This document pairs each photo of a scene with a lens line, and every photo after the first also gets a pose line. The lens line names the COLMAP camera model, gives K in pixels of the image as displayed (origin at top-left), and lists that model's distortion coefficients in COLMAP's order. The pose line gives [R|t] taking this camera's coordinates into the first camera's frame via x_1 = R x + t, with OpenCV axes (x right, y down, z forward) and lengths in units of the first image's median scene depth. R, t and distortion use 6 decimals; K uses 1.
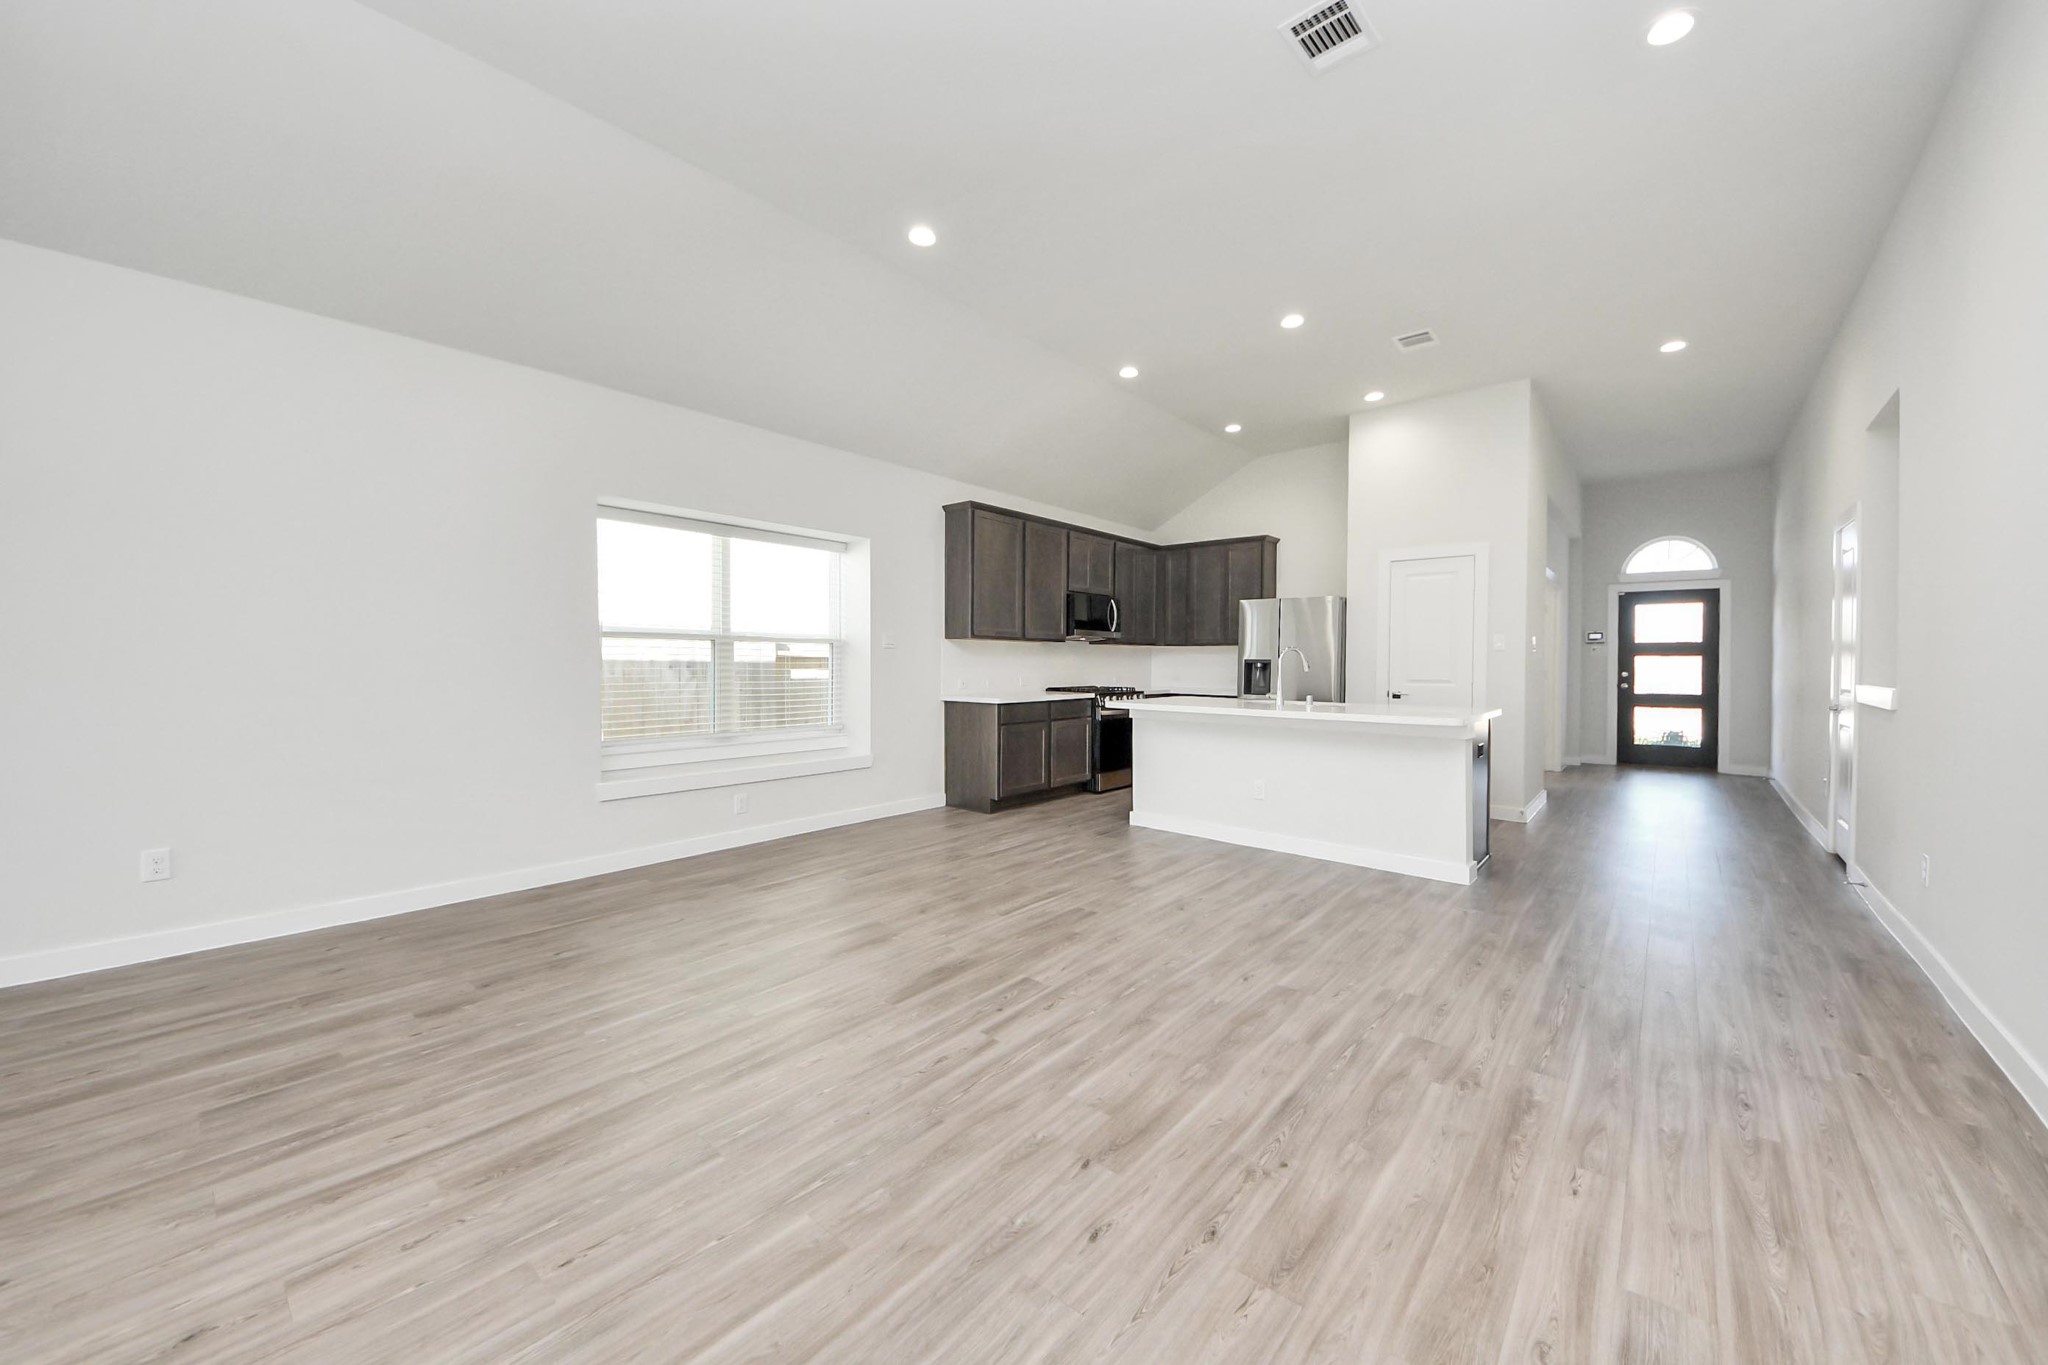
lens RADIAL K [[741.8, 0, 1032.8], [0, 741.8, 674.2], [0, 0, 1]] dist [-0.001969, -0.007177]
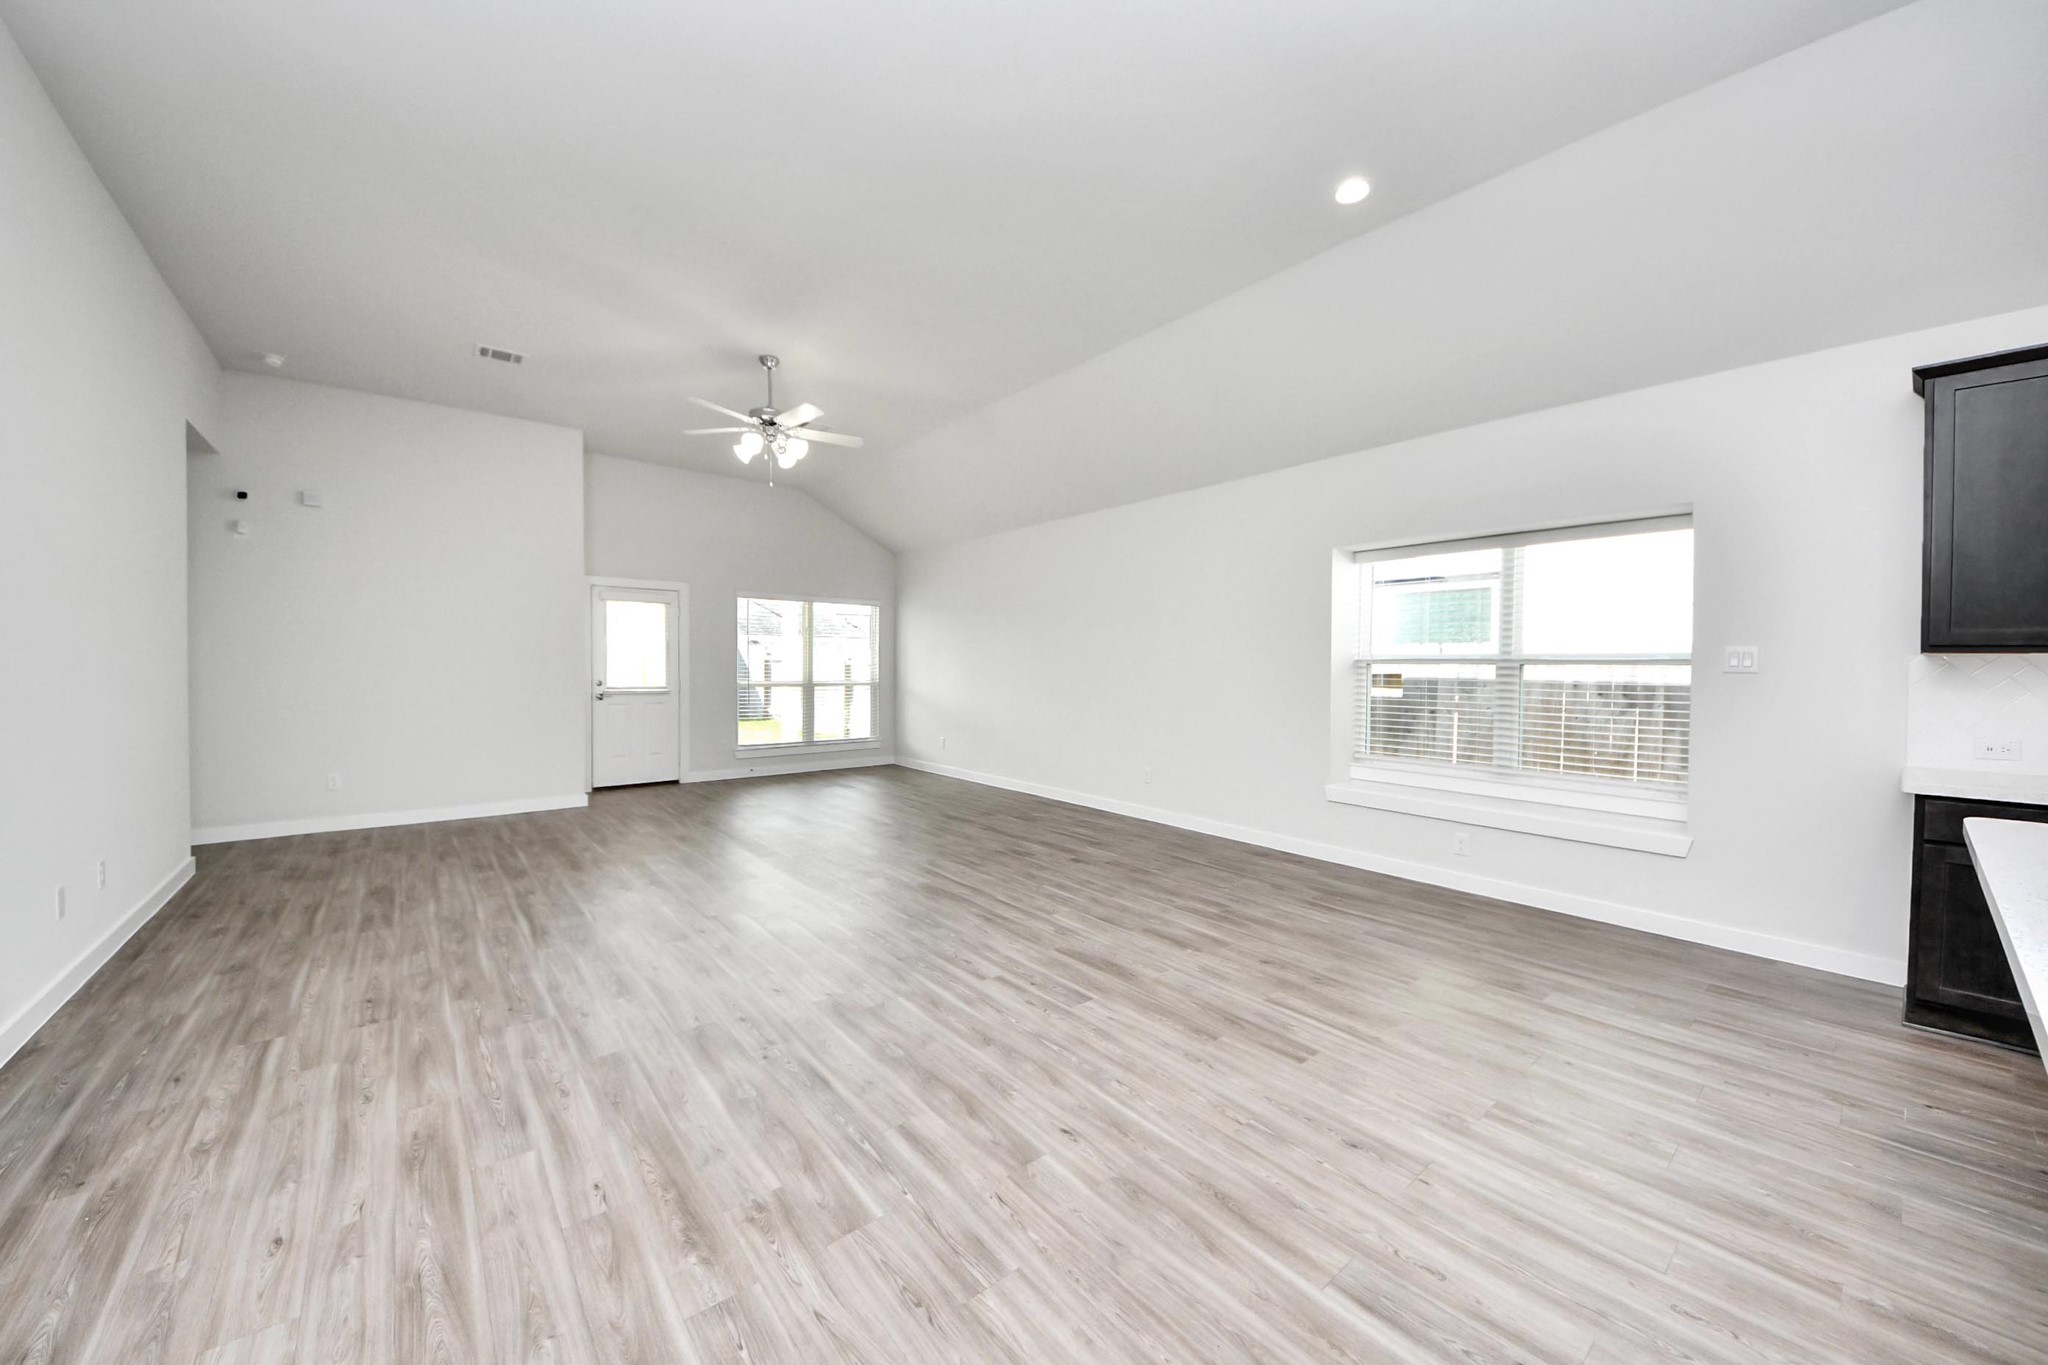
lens RADIAL K [[741.8, 0, 1027.7], [0, 741.8, 670.8], [0, 0, 1]] dist [-0.001969, -0.007177]
pose [[-0.172240, 0.006017, -0.985037, 0.968688], [-0.031945, 0.999421, 0.011690, -0.051170], [0.984537, 0.033481, -0.171948, 1.020793]]
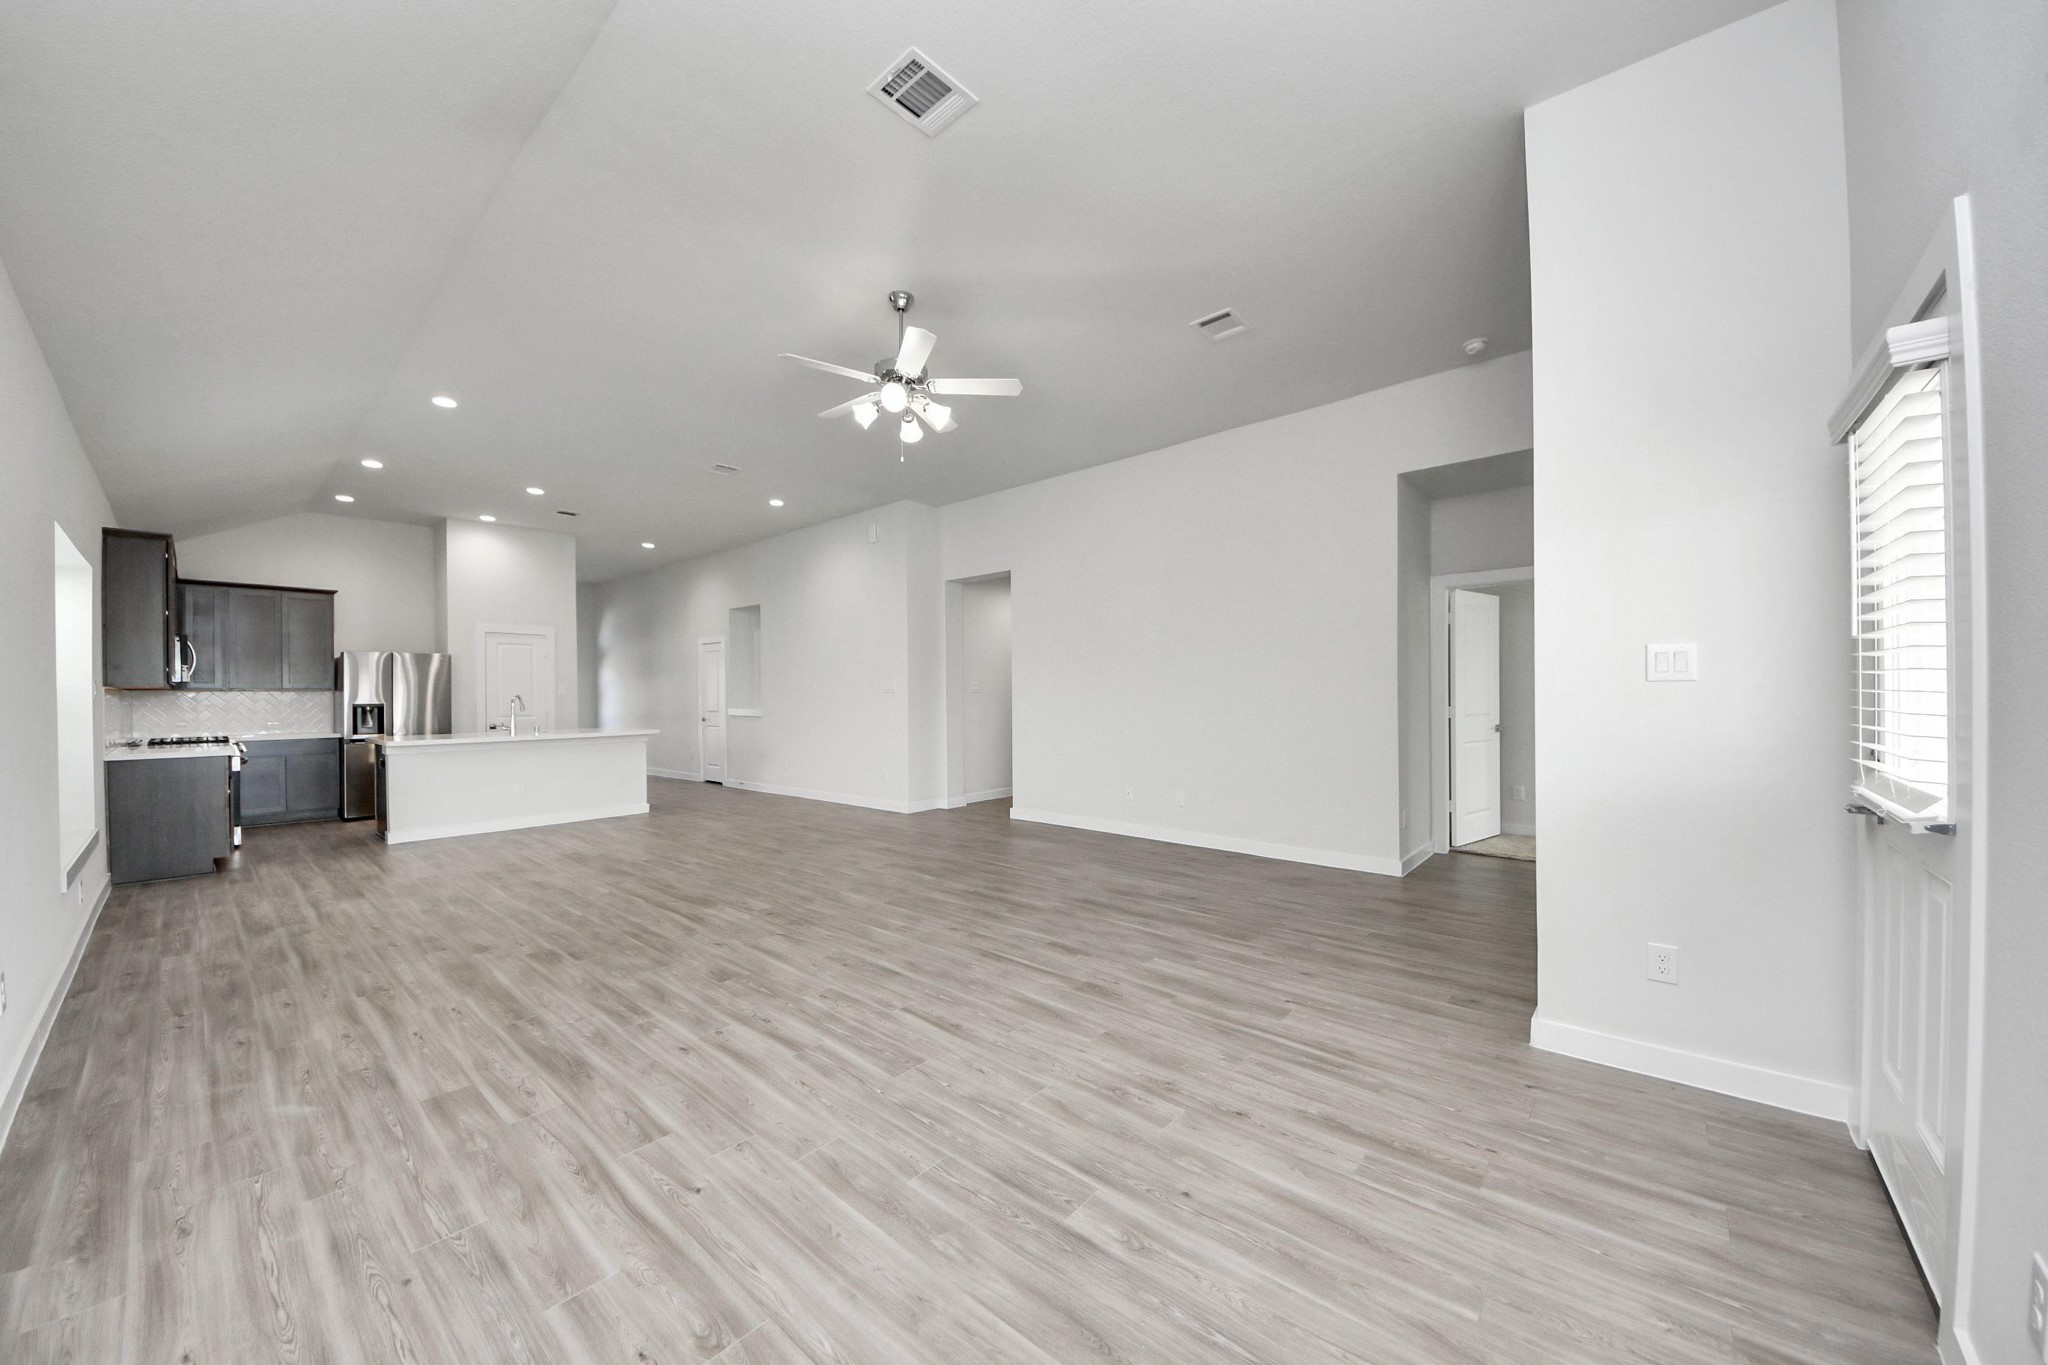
lens RADIAL K [[741.8, 0, 1072.6], [0, 741.8, 681.5], [0, 0, 1]] dist [-0.001969, -0.007177]
pose [[-0.038825, 0.003017, 0.999241, -2.009861], [0.033640, 0.999433, -0.001711, -0.037698], [-0.998680, 0.033548, -0.038905, -0.128357]]
